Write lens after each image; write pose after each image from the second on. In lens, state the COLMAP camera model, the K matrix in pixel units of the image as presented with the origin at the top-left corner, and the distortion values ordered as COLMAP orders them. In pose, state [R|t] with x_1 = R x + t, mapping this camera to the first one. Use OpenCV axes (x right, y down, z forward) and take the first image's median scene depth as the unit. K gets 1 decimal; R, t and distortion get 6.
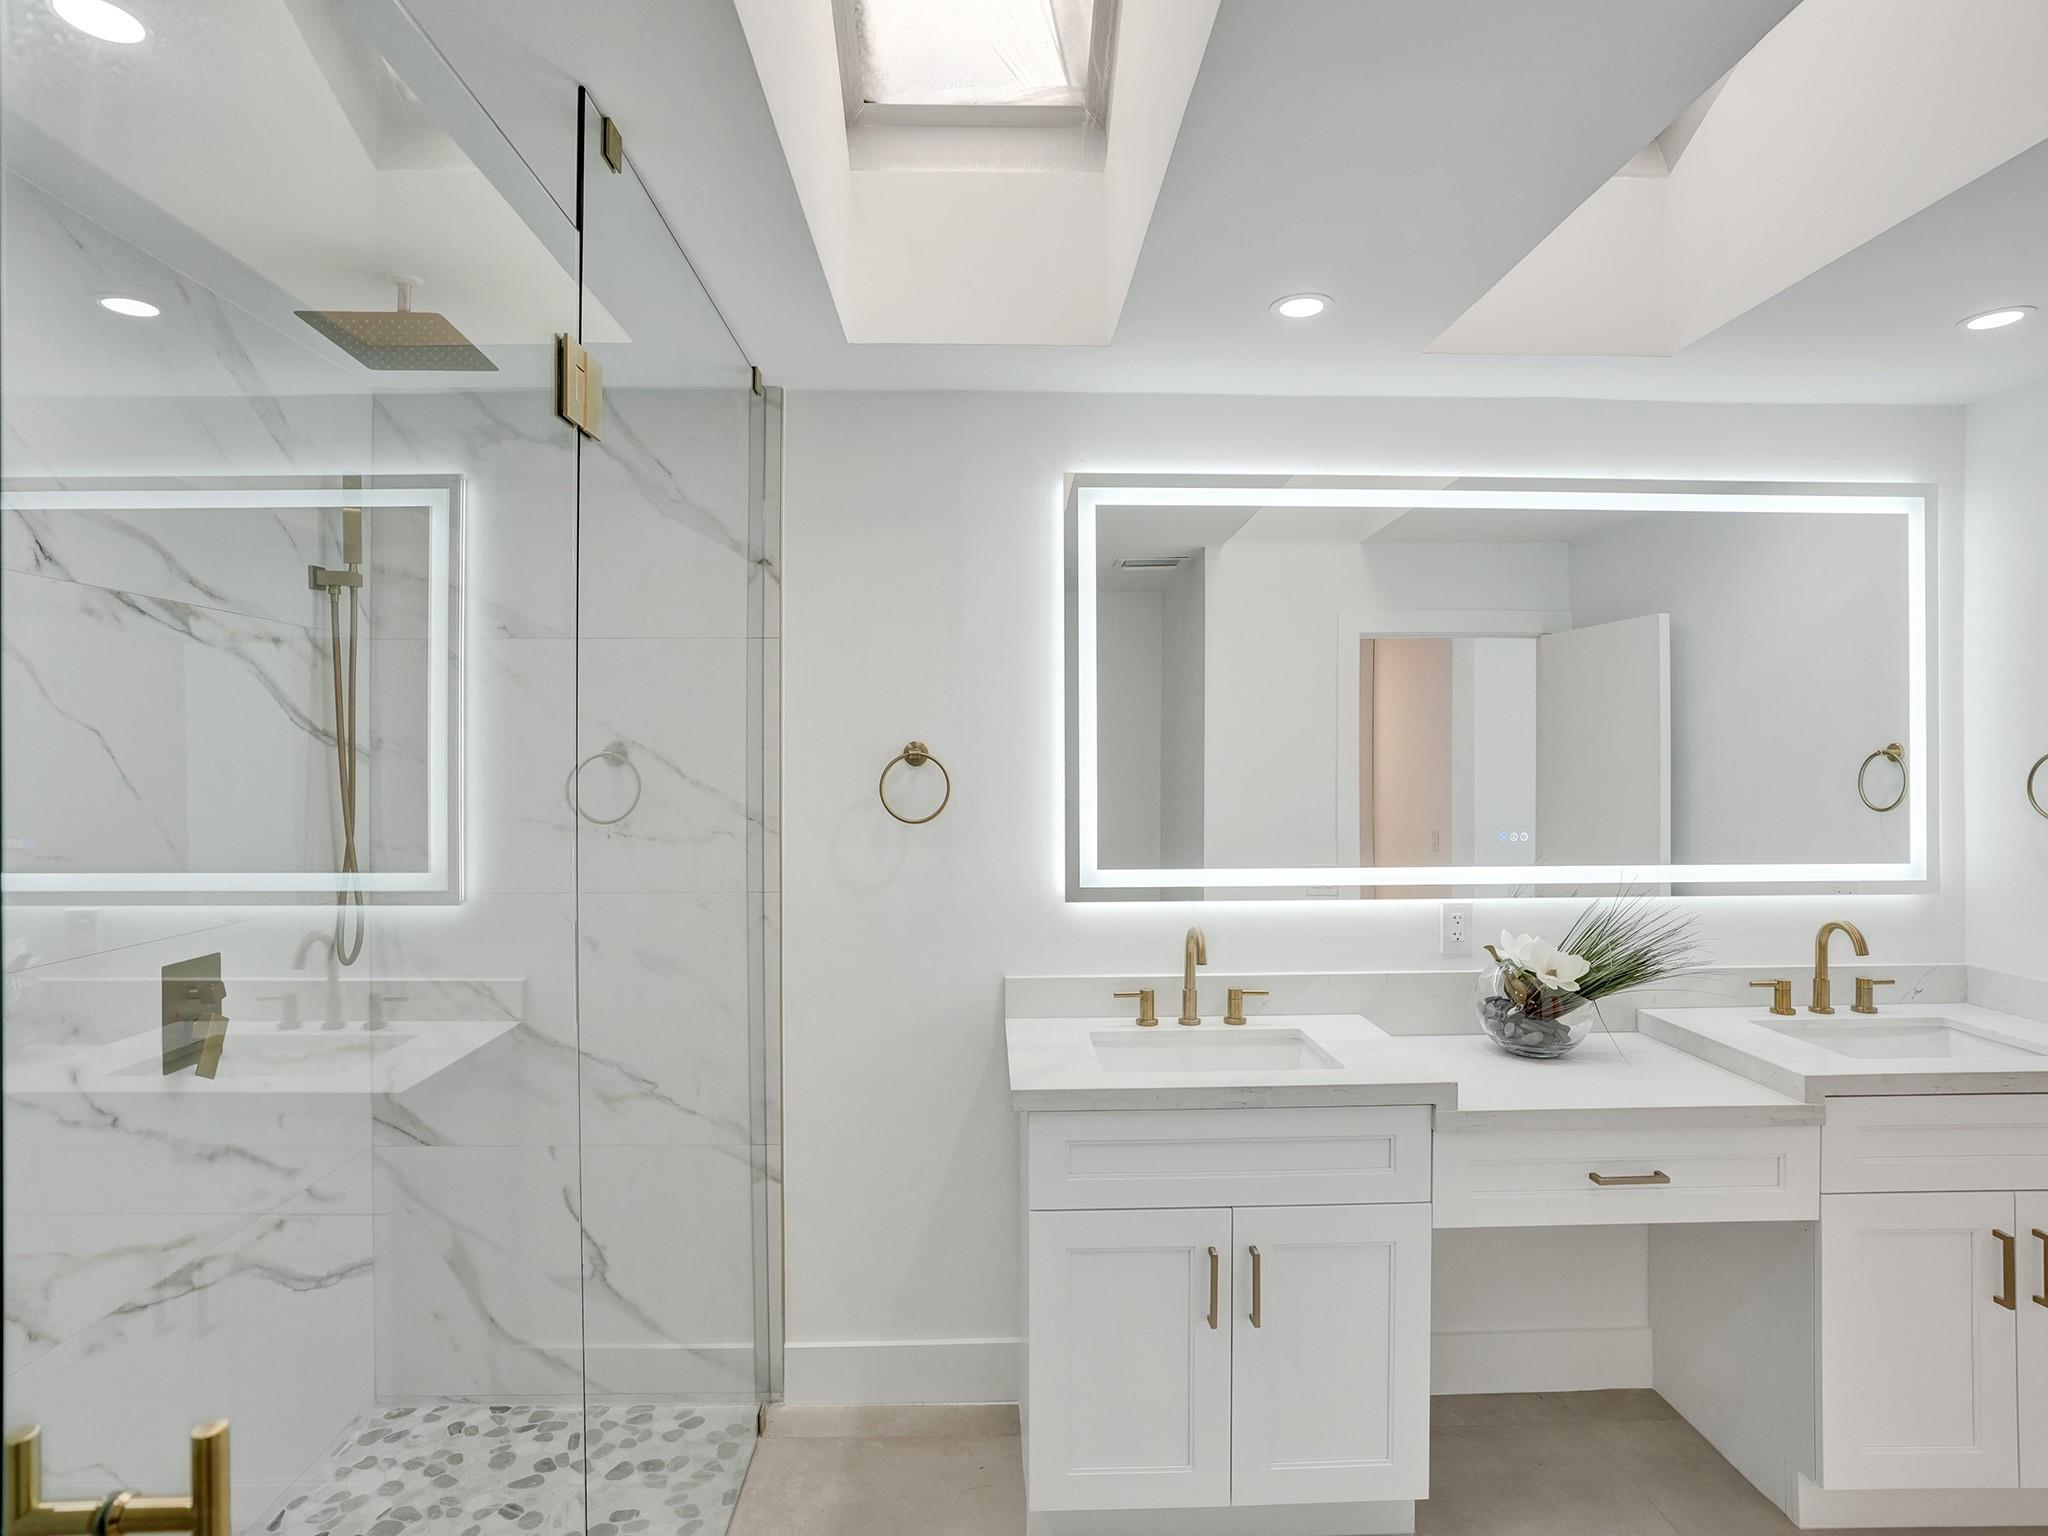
lens RADIAL K [[1087.6, 0, 870.0], [0, 1087.6, 731.1], [0, 0, 1]] dist [-0.062036, 0.026669]
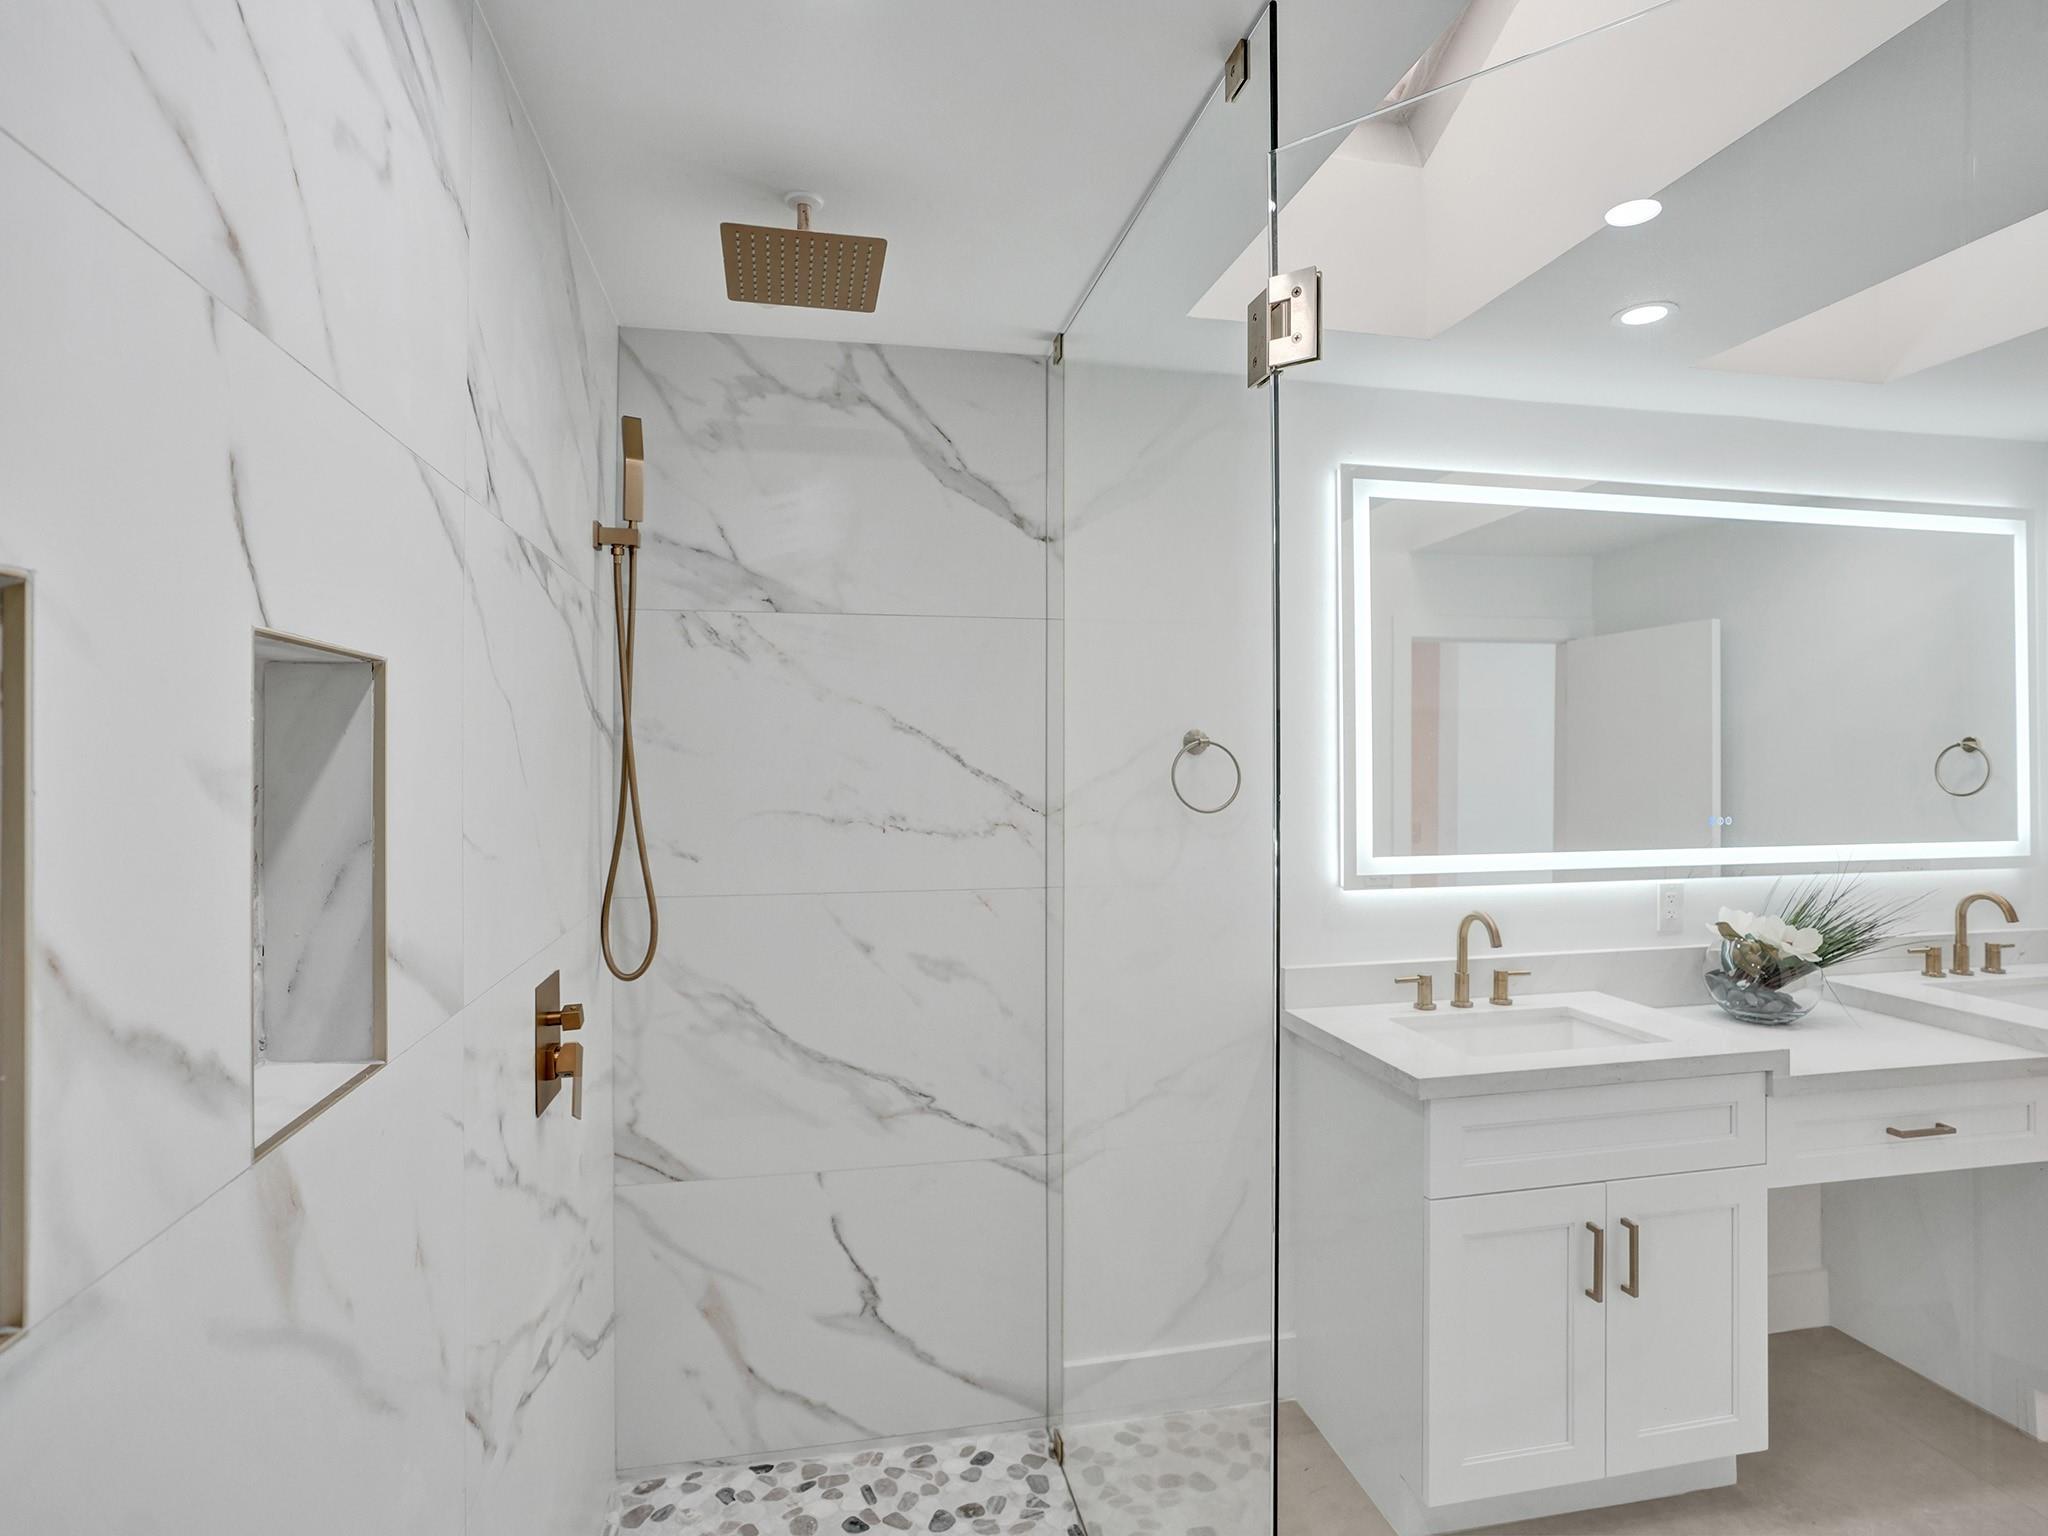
lens RADIAL K [[1087.6, 0, 959.8], [0, 1087.6, 722.3], [0, 0, 1]] dist [-0.062036, 0.026669]
pose [[0.984579, 0.006460, 0.174819, -0.345665], [-0.005220, 0.999958, -0.007553, 0.011979], [-0.174861, 0.006524, 0.984572, 0.080528]]
